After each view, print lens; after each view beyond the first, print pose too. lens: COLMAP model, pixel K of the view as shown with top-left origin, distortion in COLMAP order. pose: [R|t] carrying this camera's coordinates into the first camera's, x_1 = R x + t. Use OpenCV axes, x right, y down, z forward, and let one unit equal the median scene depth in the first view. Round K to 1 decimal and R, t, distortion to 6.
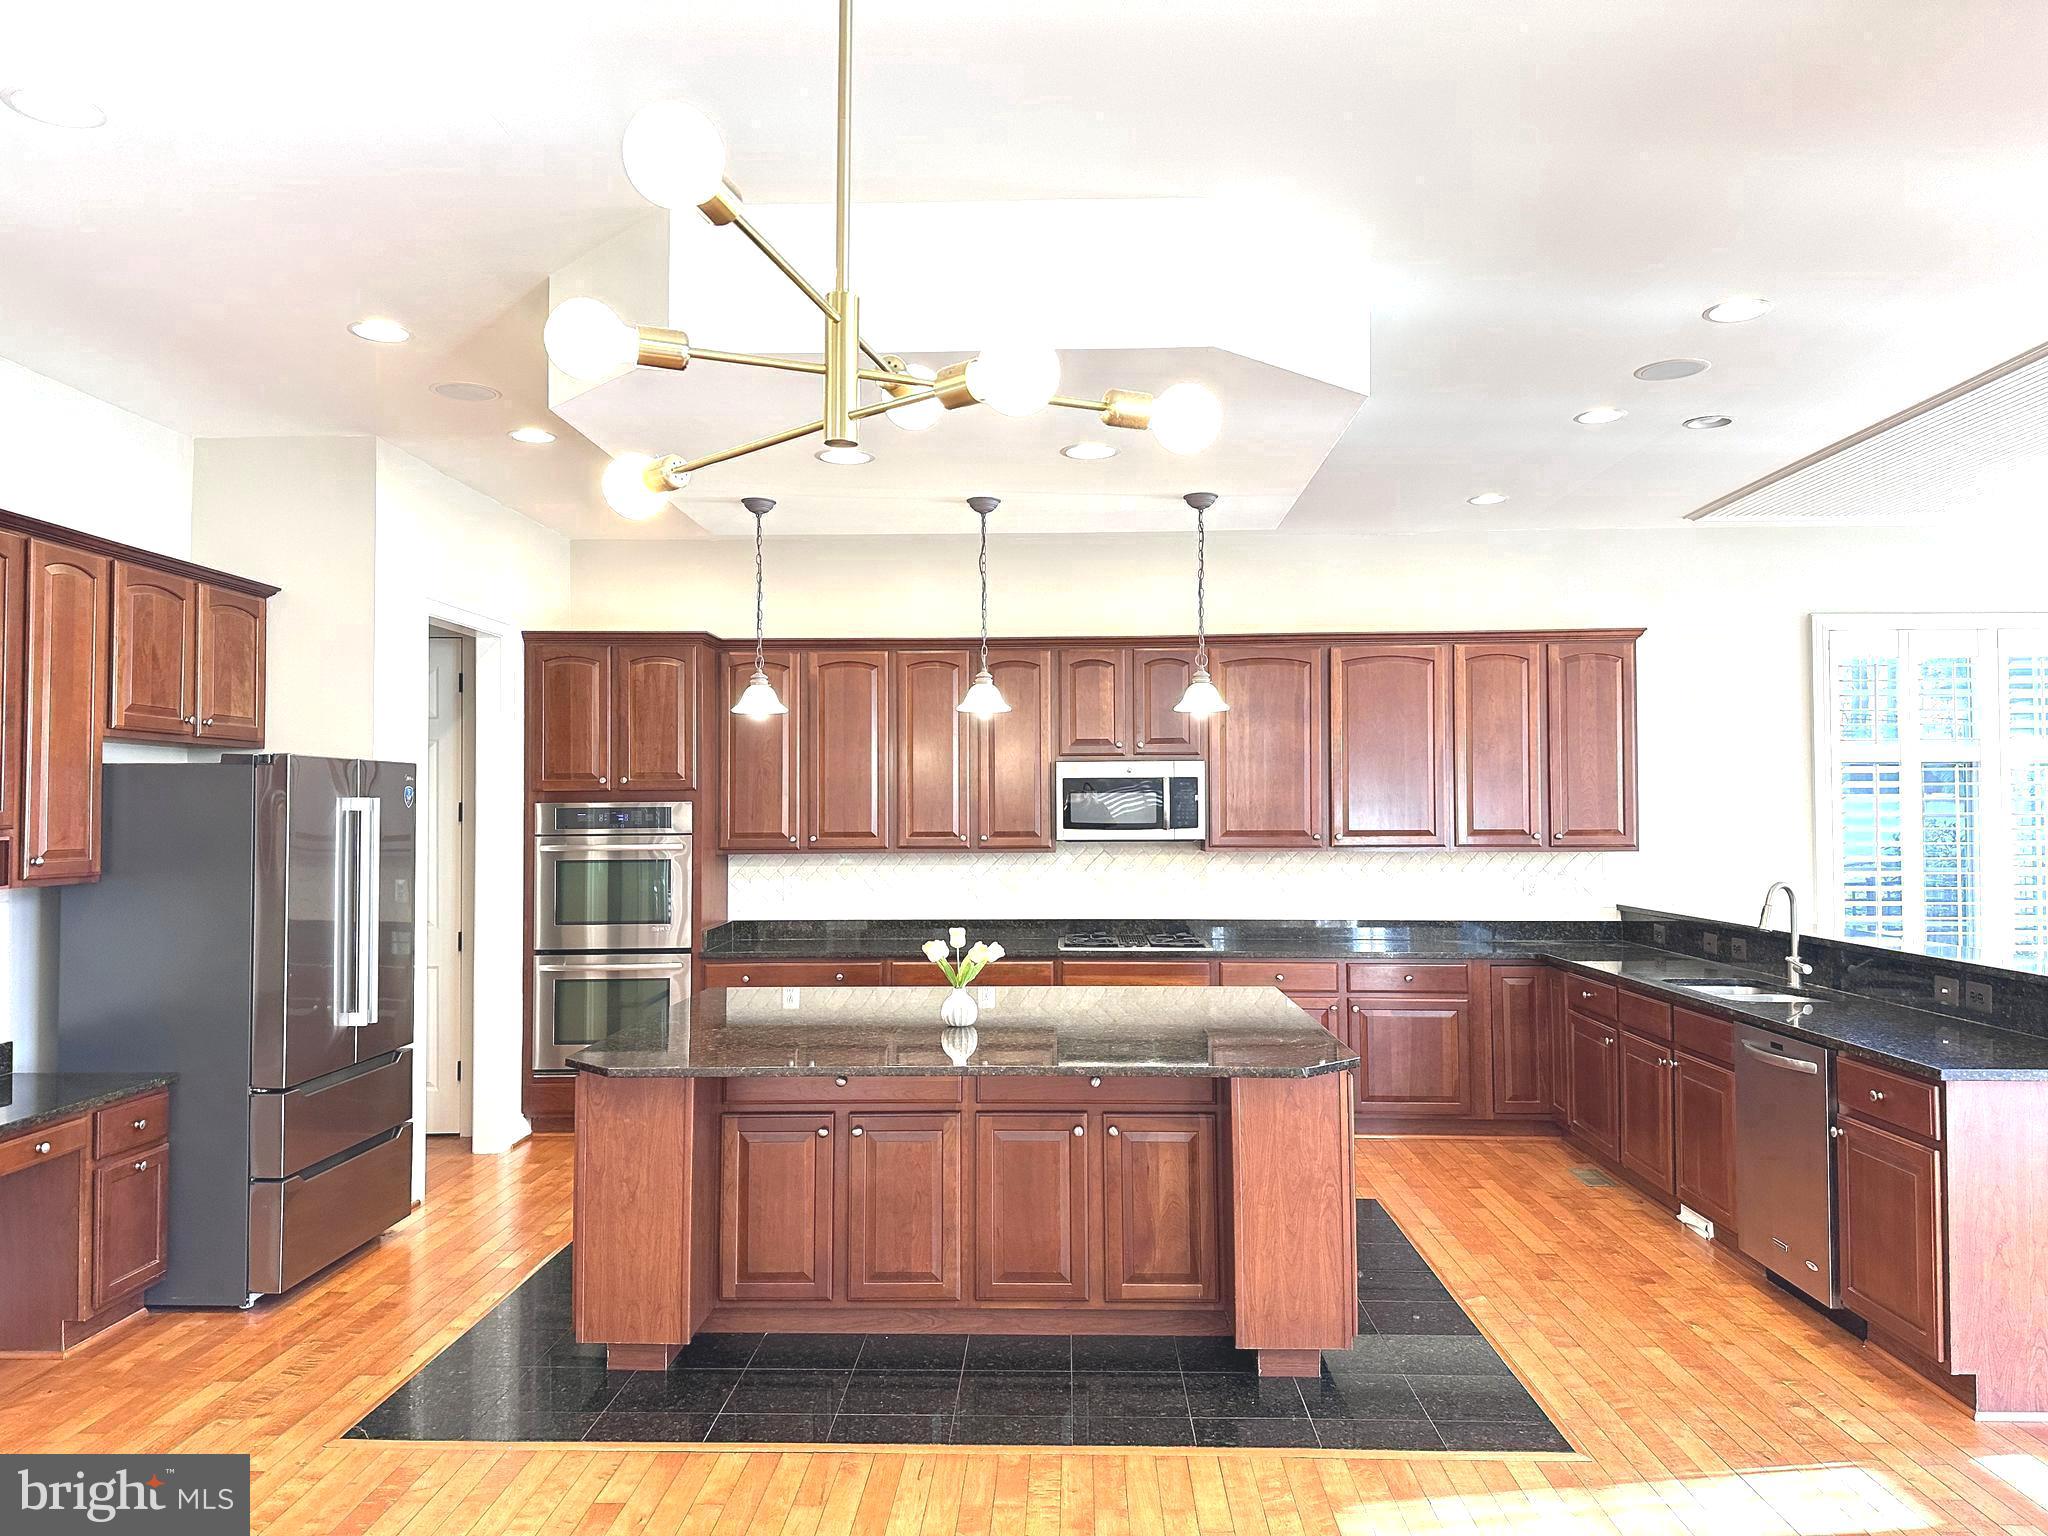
lens RADIAL K [[1457.6, 0, 1026.5], [0, 1457.6, 770.1], [0, 0, 1]] dist [-0.012593, -0.016346]
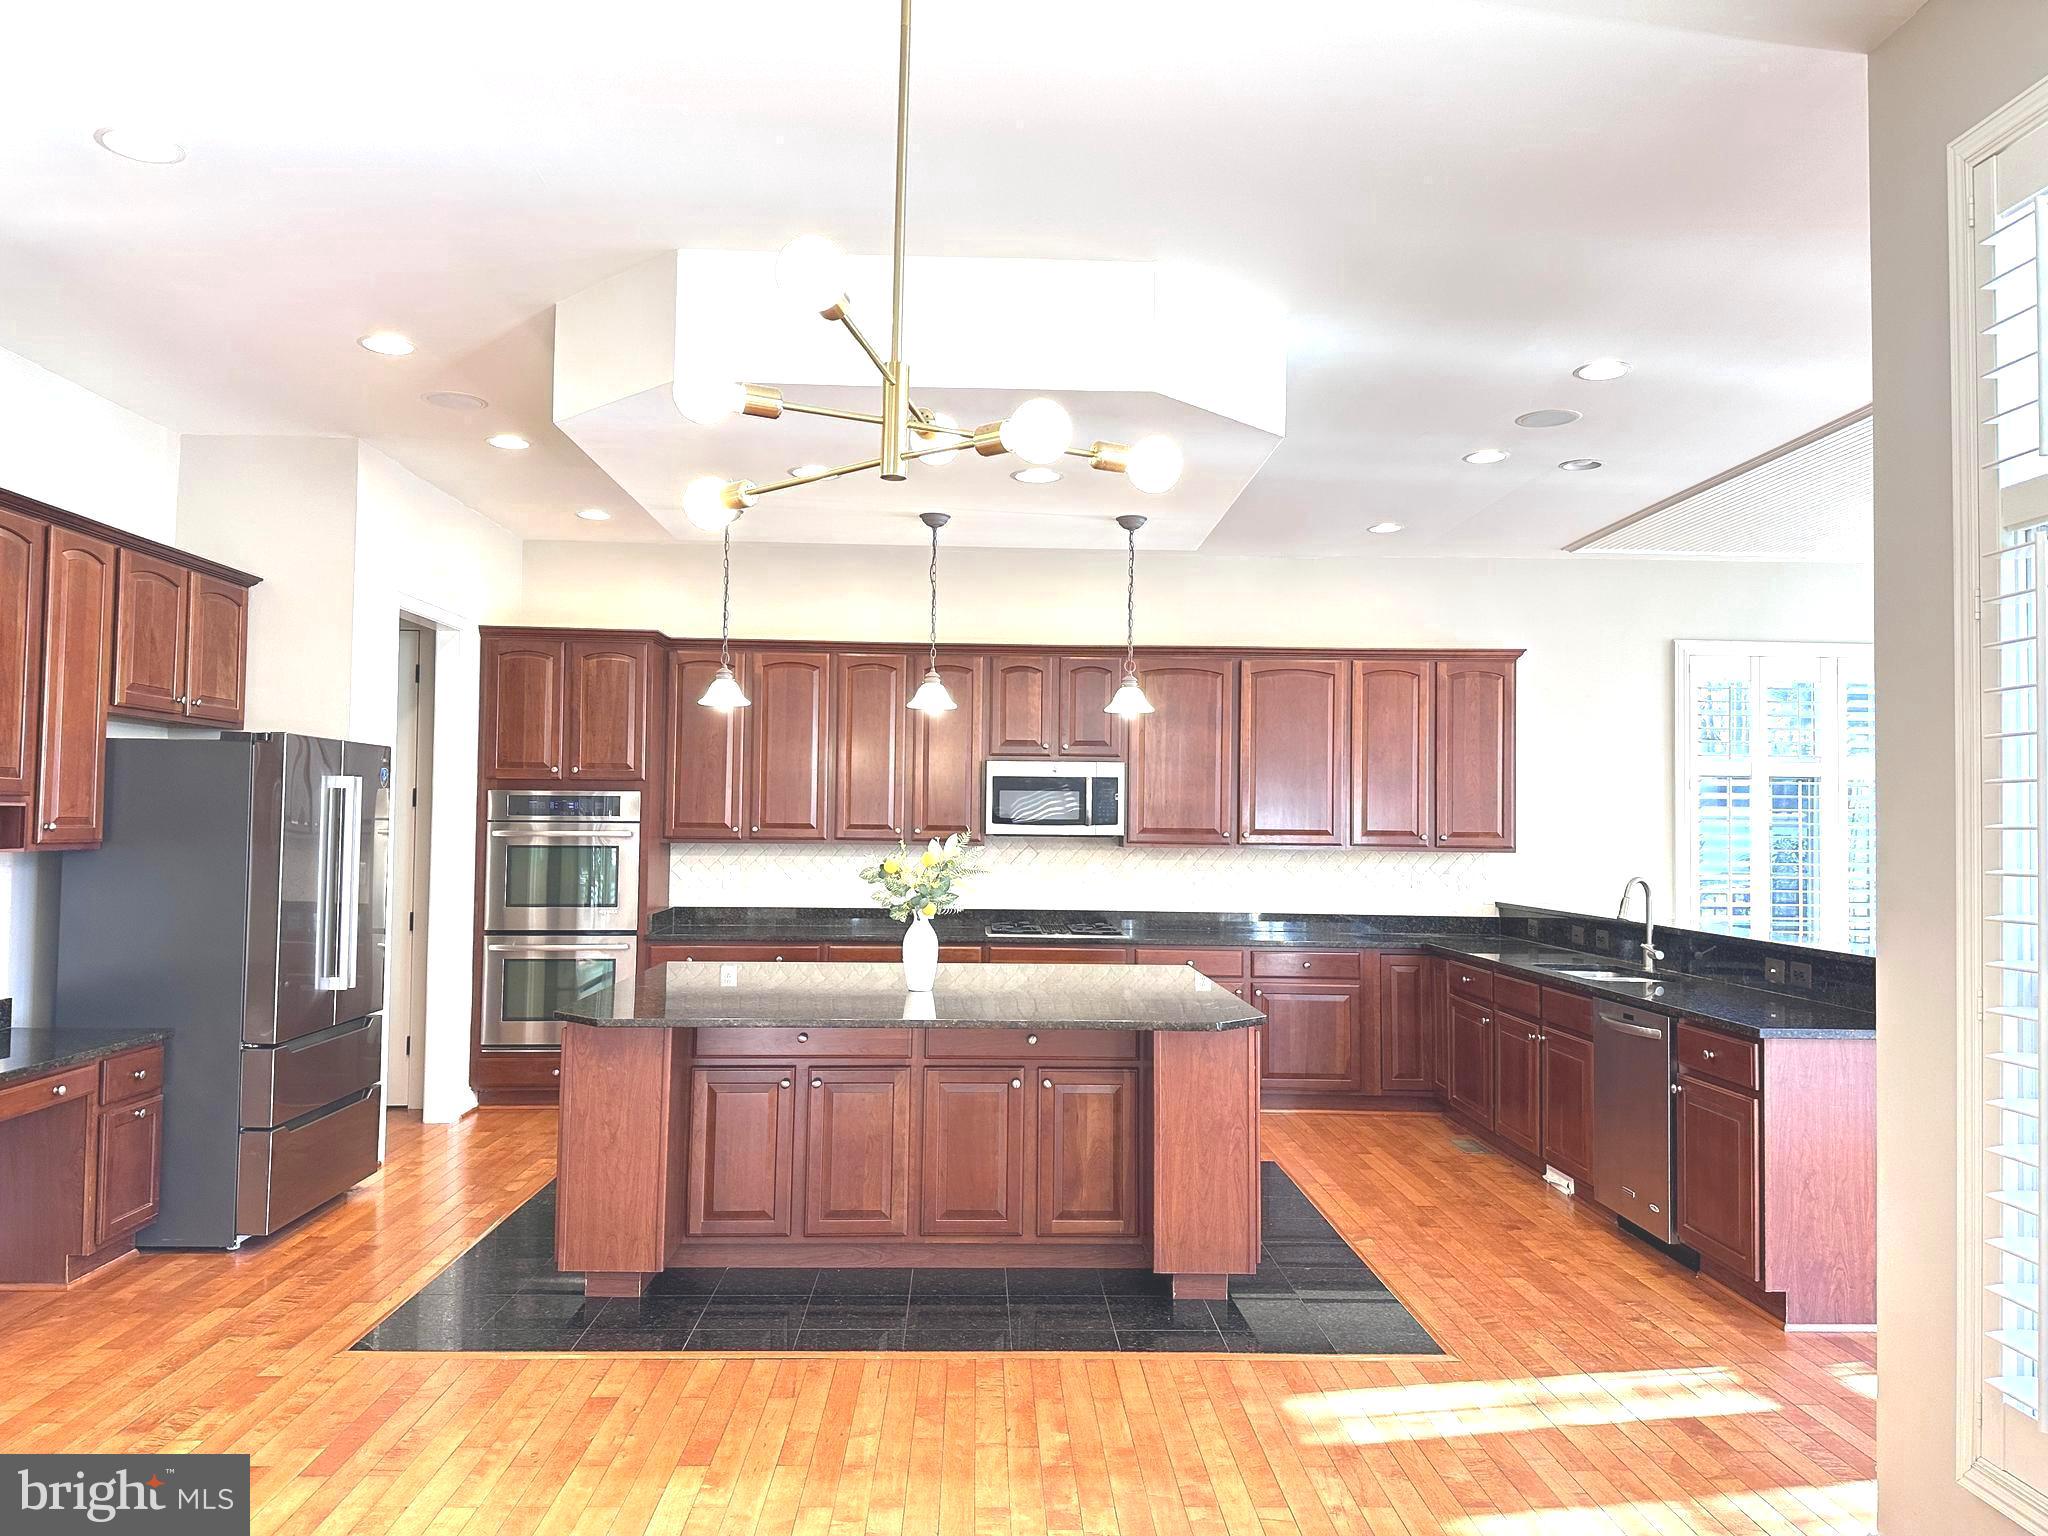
lens RADIAL K [[1457.6, 0, 1019.6], [0, 1457.6, 767.5], [0, 0, 1]] dist [-0.012593, -0.016346]
pose [[0.997858, 0.019748, 0.062360, -0.032707], [-0.019094, 0.999756, -0.011071, 0.016336], [-0.062564, 0.009857, 0.997992, -0.107202]]
